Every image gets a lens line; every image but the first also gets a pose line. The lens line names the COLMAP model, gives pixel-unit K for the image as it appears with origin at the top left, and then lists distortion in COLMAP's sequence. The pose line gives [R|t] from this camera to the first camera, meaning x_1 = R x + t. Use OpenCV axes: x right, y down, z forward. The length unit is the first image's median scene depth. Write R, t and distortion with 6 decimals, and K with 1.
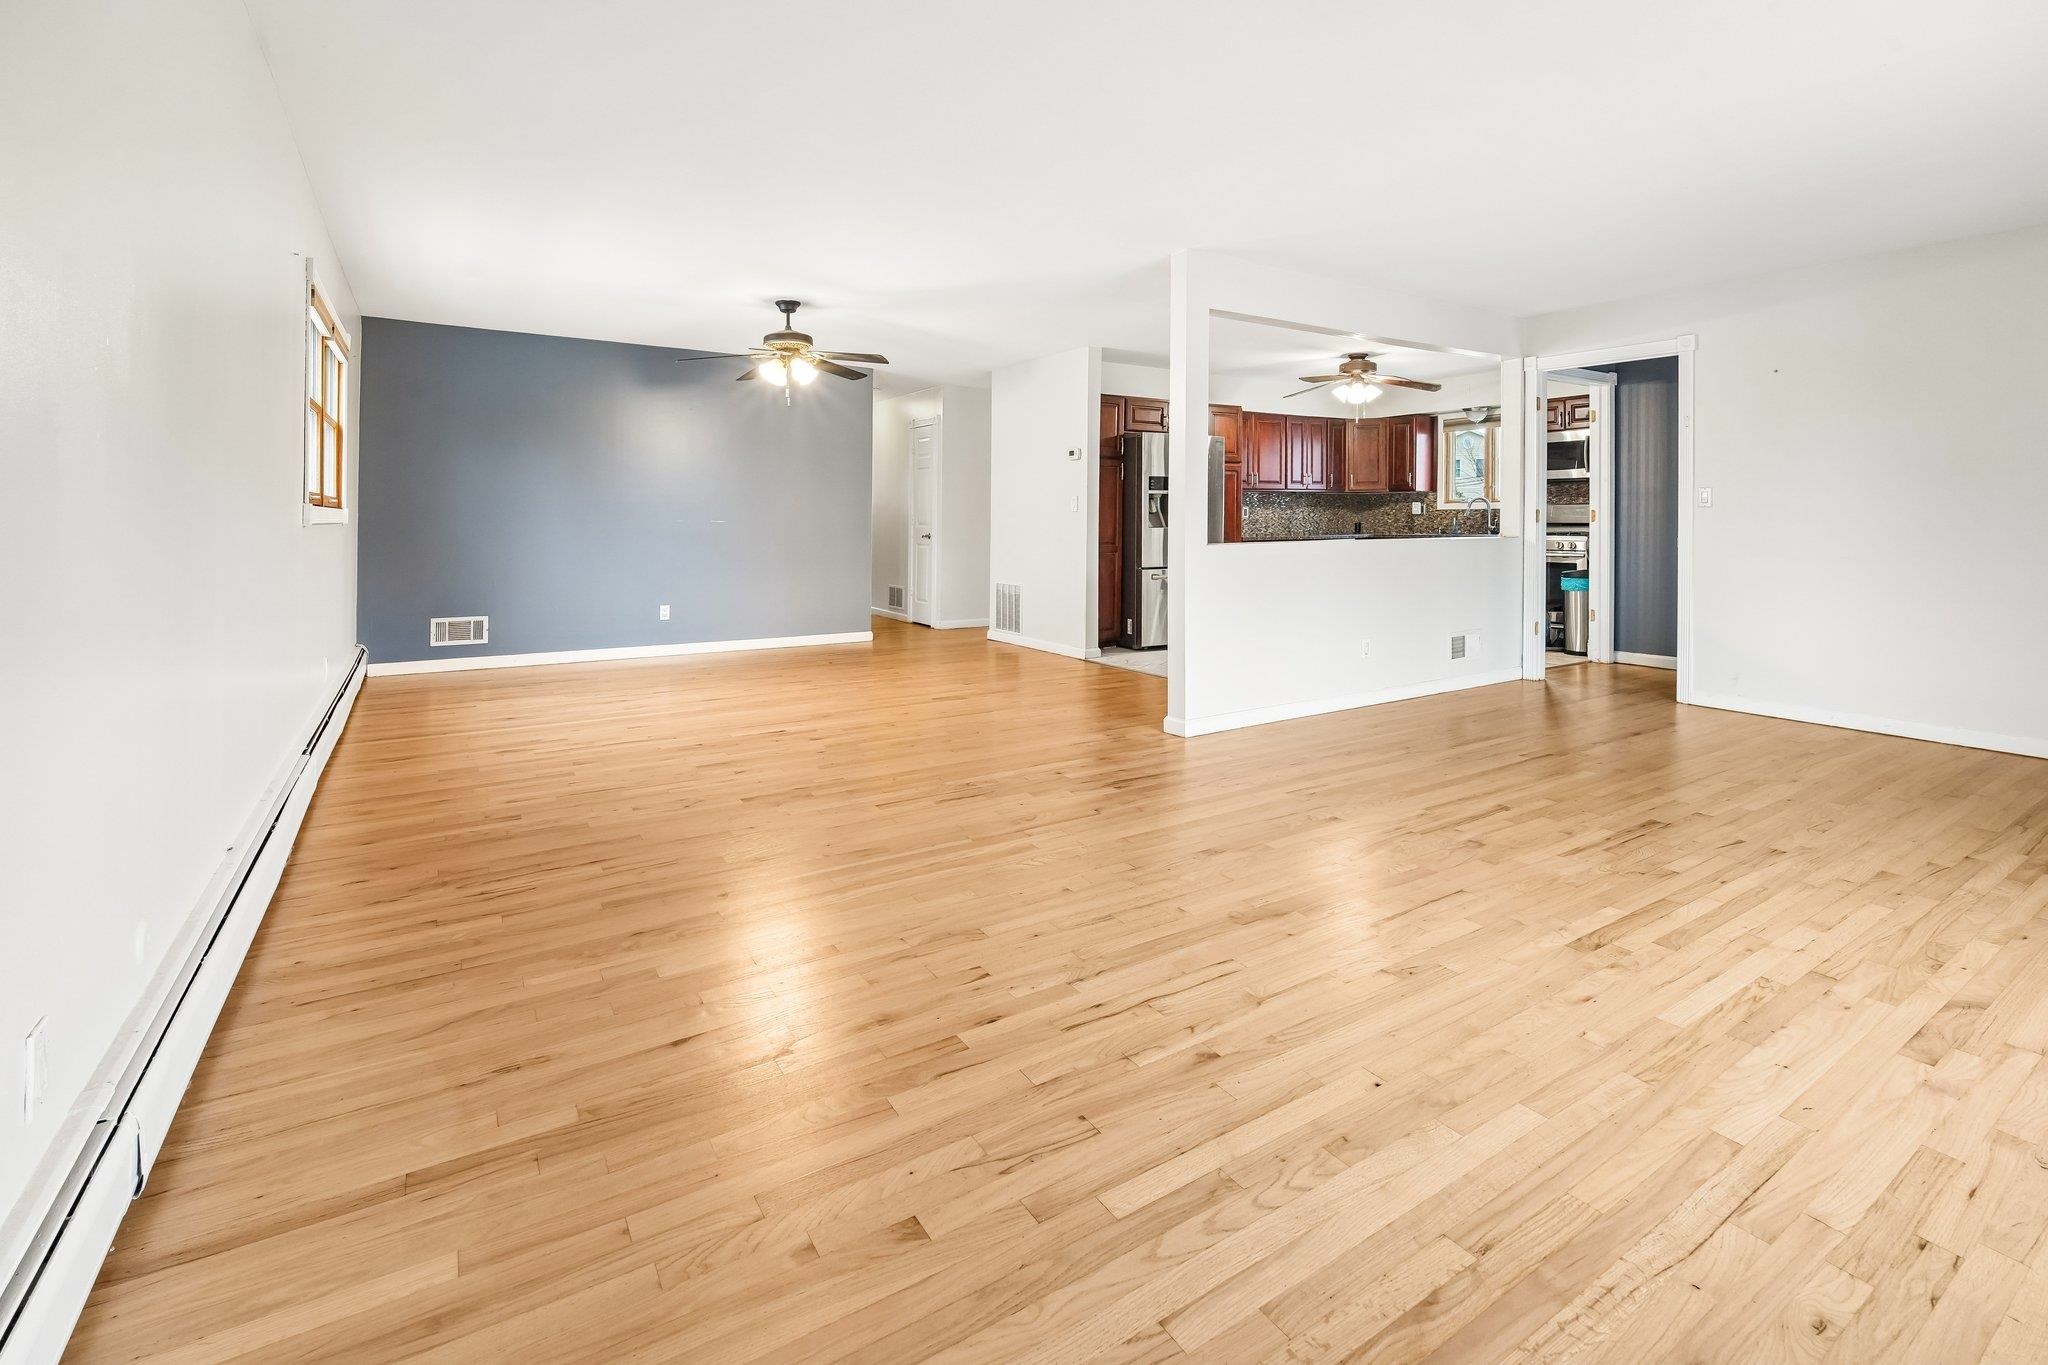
lens RADIAL K [[903.0, 0, 1015.2], [0, 903.0, 677.1], [0, 0, 1]] dist [-0.001836, -0.000248]
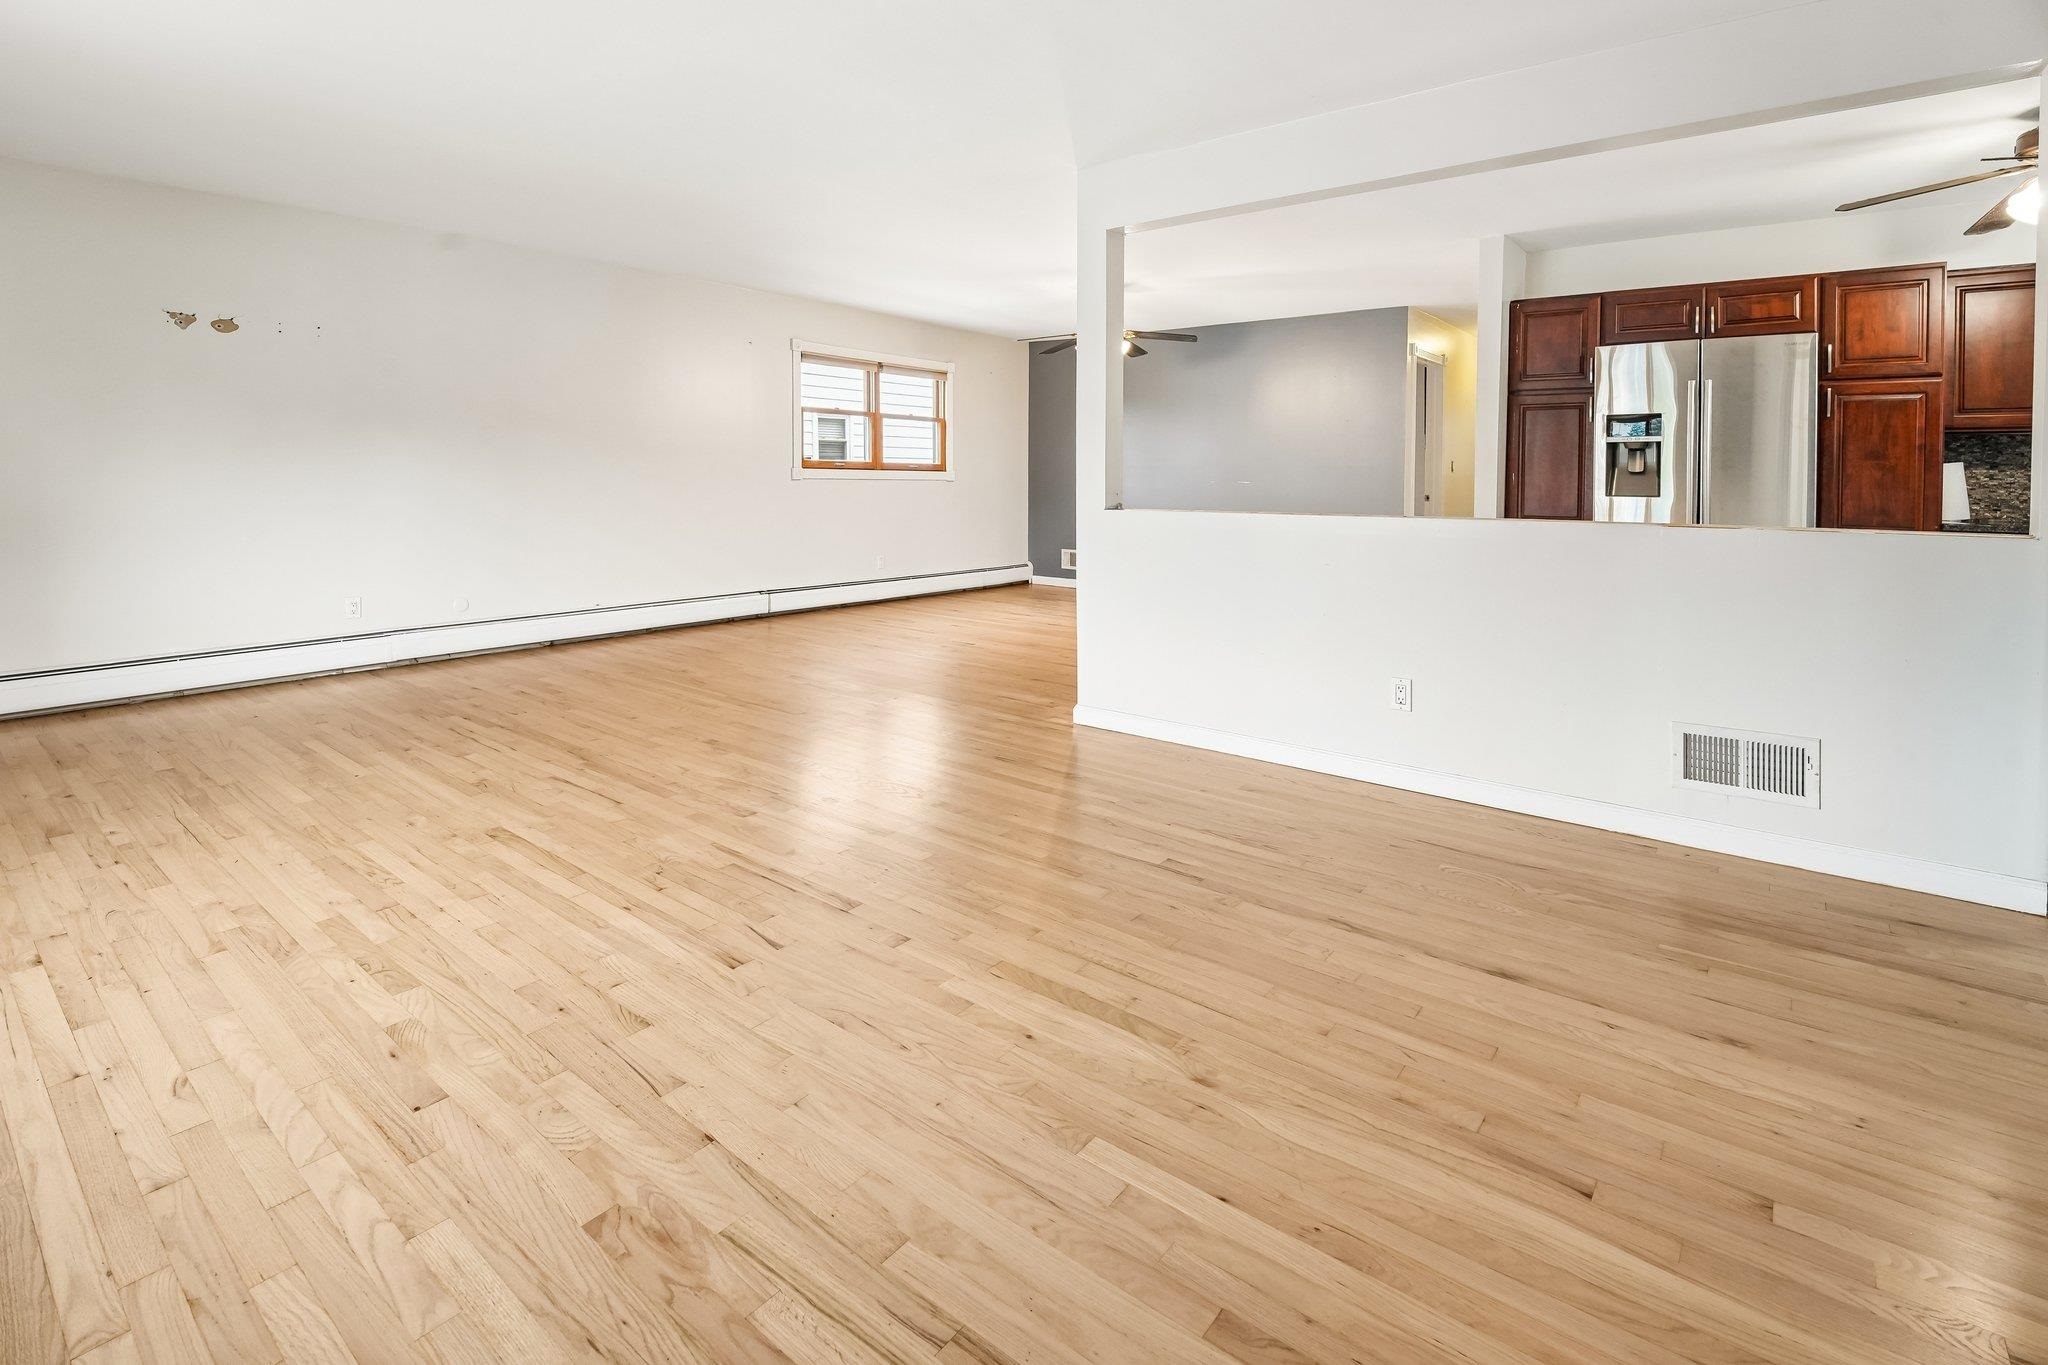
lens RADIAL K [[903.0, 0, 1015.2], [0, 903.0, 677.1], [0, 0, 1]] dist [-0.001836, -0.000248]
pose [[0.339629, 0.205048, -0.917937, 0.844147], [-0.158754, 0.974442, 0.158933, -0.102121], [0.927065, 0.091748, 0.363501, 0.528501]]
